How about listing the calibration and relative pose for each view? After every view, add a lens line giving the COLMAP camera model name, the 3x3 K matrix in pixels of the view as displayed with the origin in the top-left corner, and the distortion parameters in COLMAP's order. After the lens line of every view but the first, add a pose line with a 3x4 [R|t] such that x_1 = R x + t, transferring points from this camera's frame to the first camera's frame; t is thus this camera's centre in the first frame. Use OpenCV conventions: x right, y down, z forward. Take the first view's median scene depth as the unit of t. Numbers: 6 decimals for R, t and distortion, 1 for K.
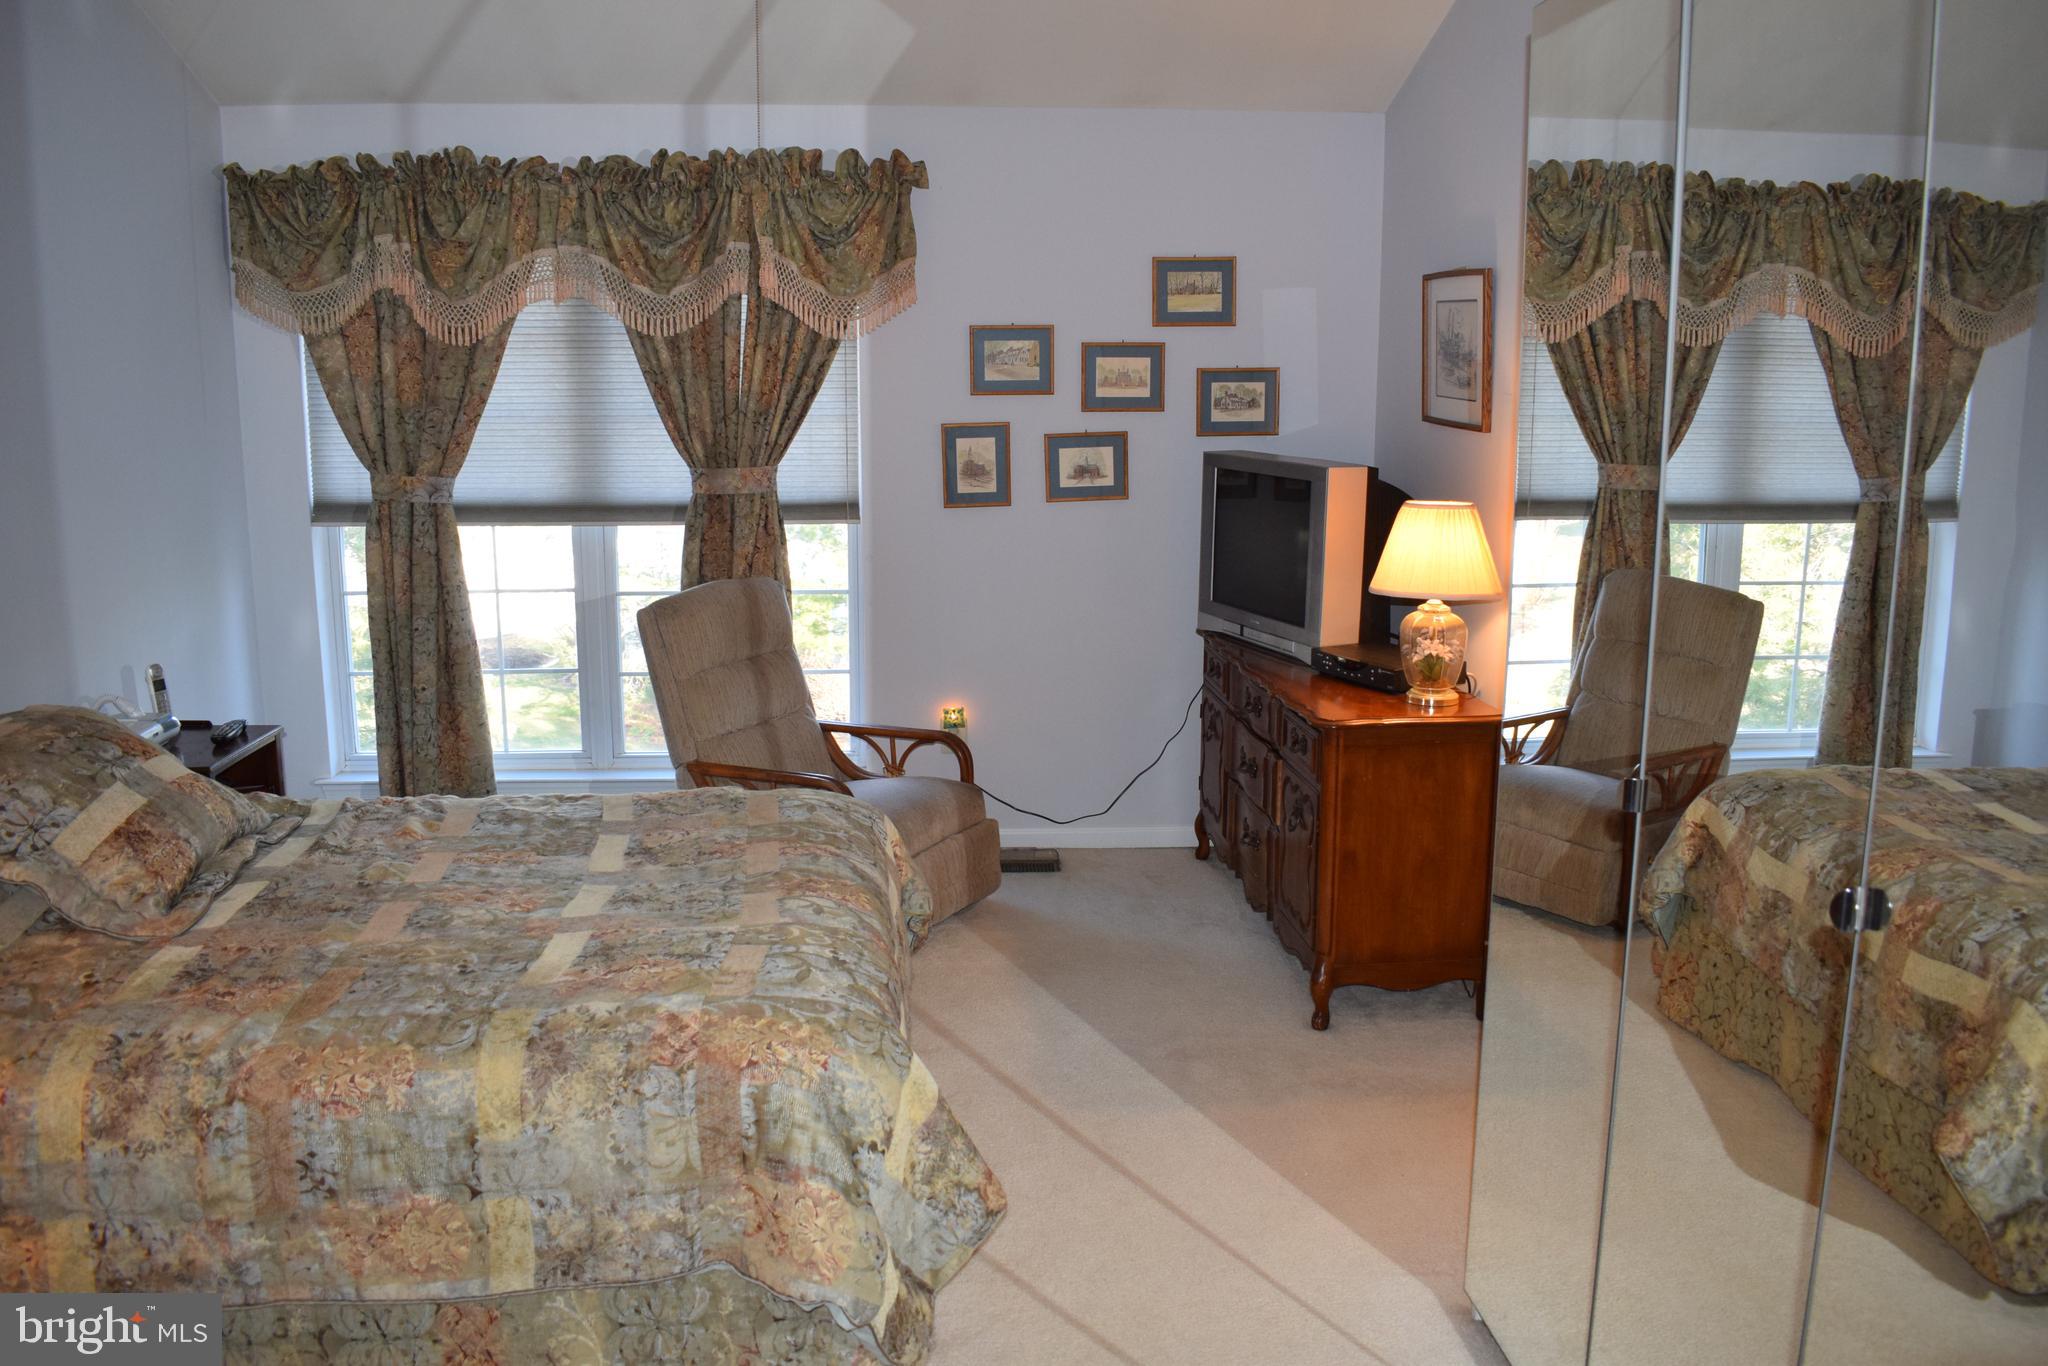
lens RADIAL K [[1599.6, 0, 1024.0], [0, 1599.6, 683.0], [0, 0, 1]] dist [-0.095058, 0.016116]
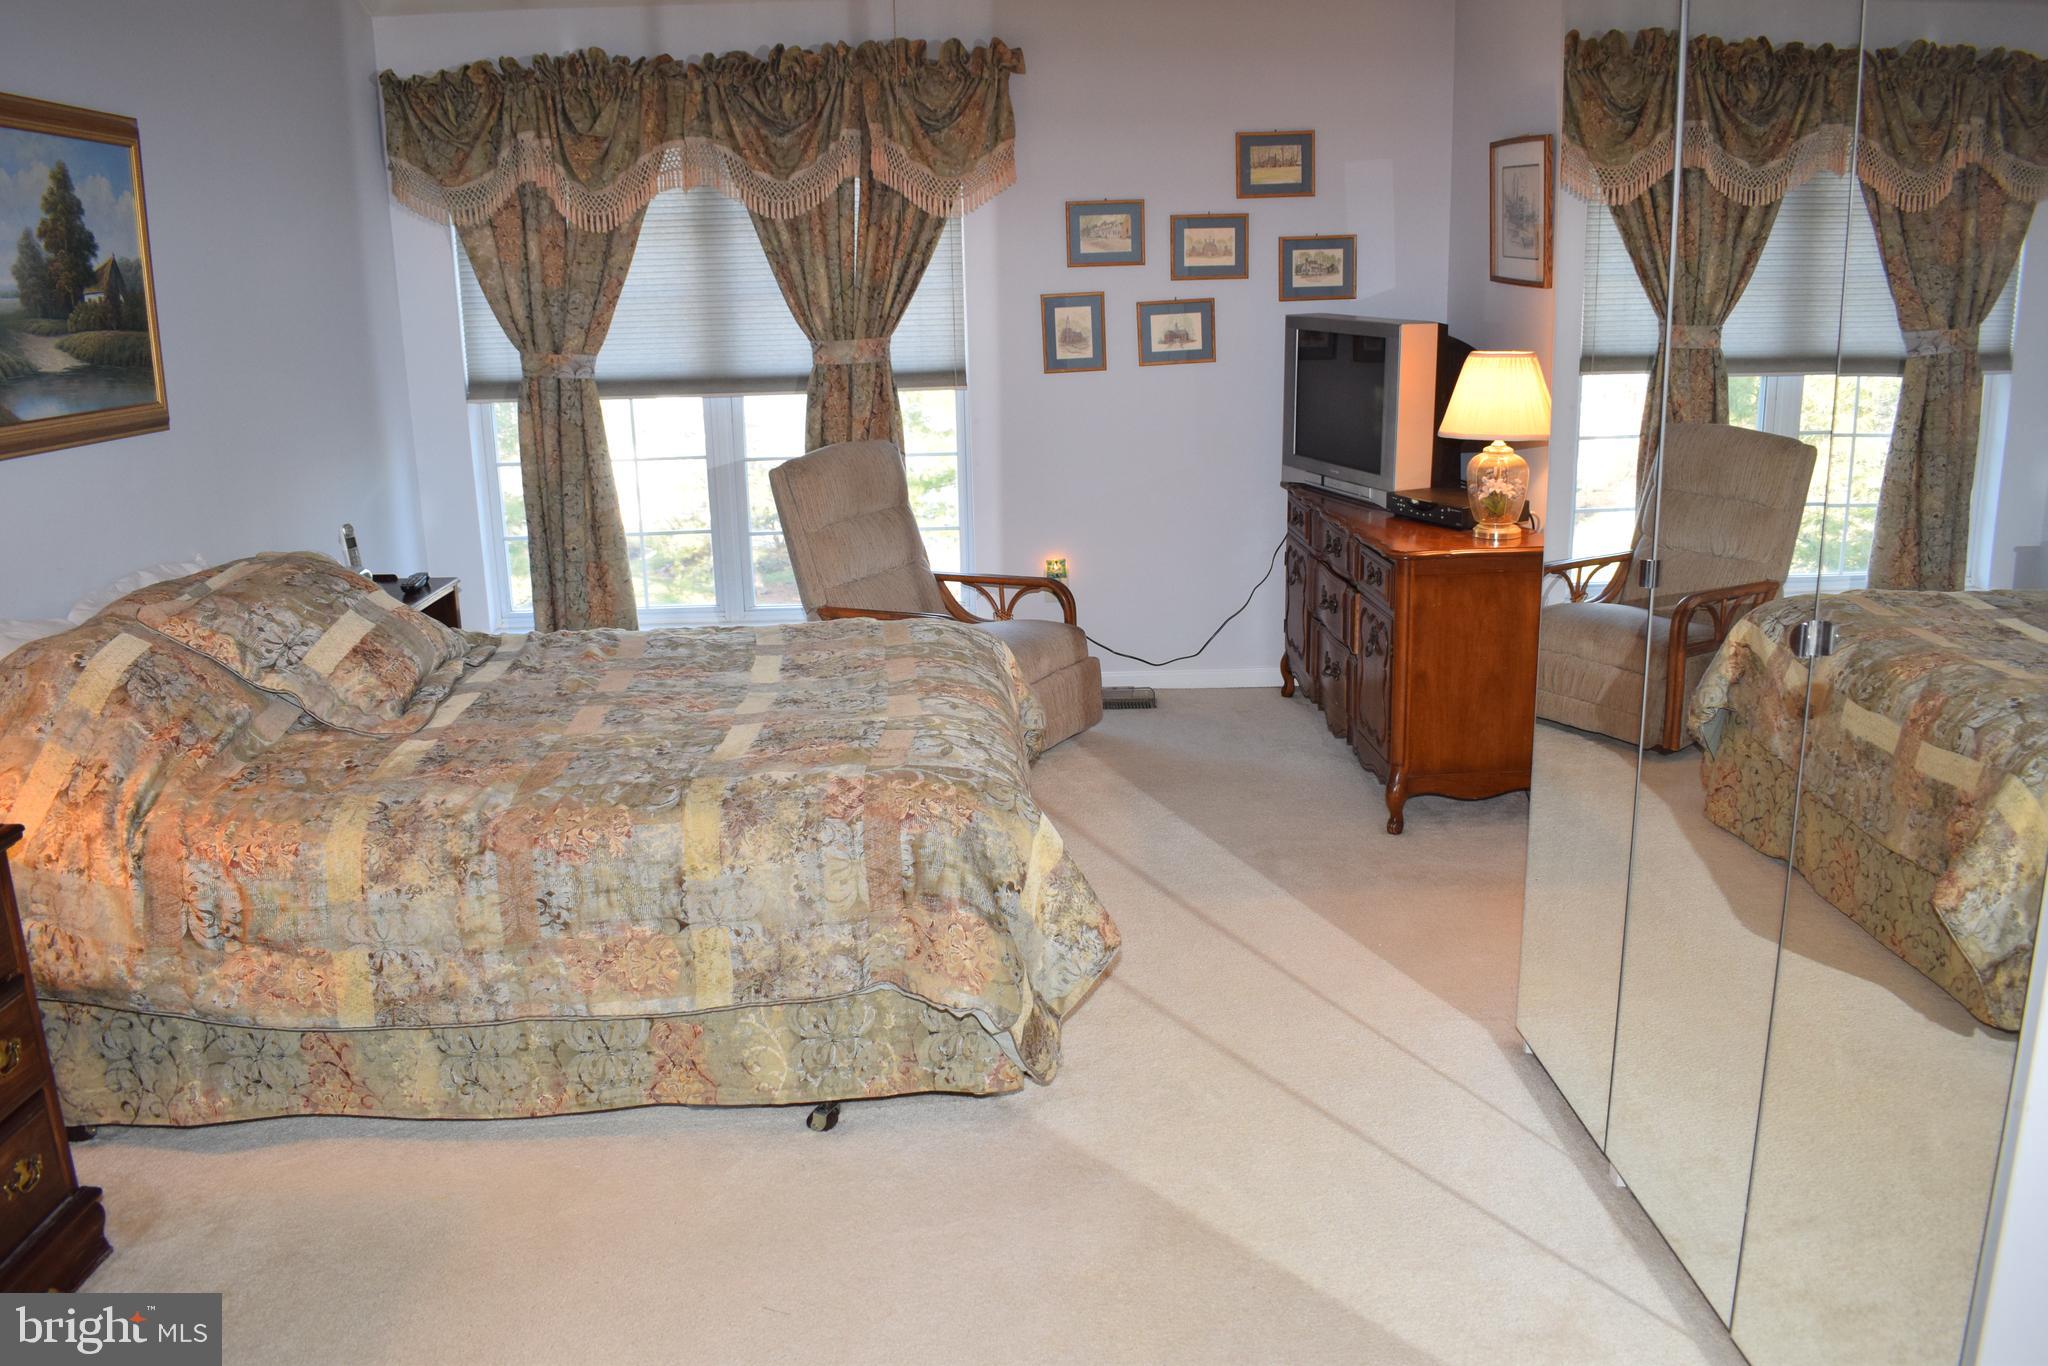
lens RADIAL K [[1599.6, 0, 1024.0], [0, 1599.6, 683.0], [0, 0, 1]] dist [-0.095058, 0.016116]
pose [[0.998445, -0.012858, -0.054239, -0.009665], [0.016448, 0.997666, 0.066275, 0.032597], [0.053260, -0.067064, 0.996326, -0.104104]]
